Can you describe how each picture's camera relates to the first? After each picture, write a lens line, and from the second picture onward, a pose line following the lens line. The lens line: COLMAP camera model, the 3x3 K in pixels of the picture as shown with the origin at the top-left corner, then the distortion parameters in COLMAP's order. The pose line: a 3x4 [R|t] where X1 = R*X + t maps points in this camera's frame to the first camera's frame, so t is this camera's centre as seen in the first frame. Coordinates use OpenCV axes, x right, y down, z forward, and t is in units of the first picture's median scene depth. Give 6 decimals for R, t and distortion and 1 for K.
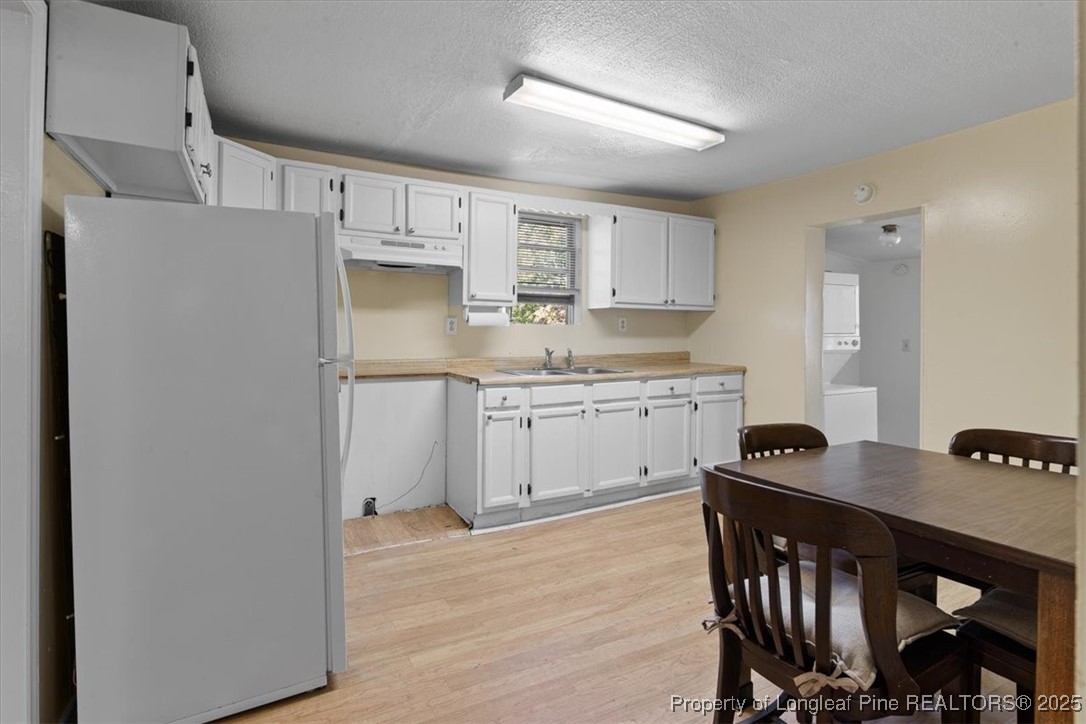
lens RADIAL K [[527.2, 0, 544.0], [0, 527.2, 332.8], [0, 0, 1]] dist [-0.000927, -0.000522]
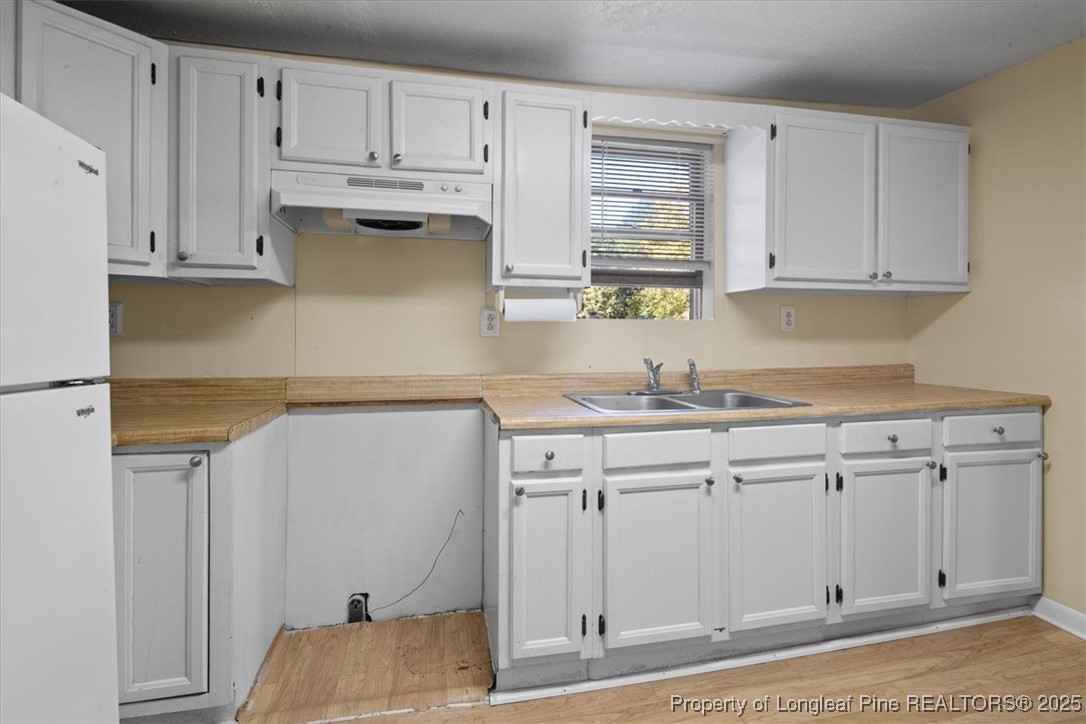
lens RADIAL K [[527.2, 0, 546.3], [0, 527.2, 335.1], [0, 0, 1]] dist [-0.000927, -0.000522]
pose [[0.961452, -0.004828, -0.274932, 0.060825], [0.004237, 0.999987, -0.002746, 0.003788], [0.274942, 0.001475, 0.961460, 0.431431]]
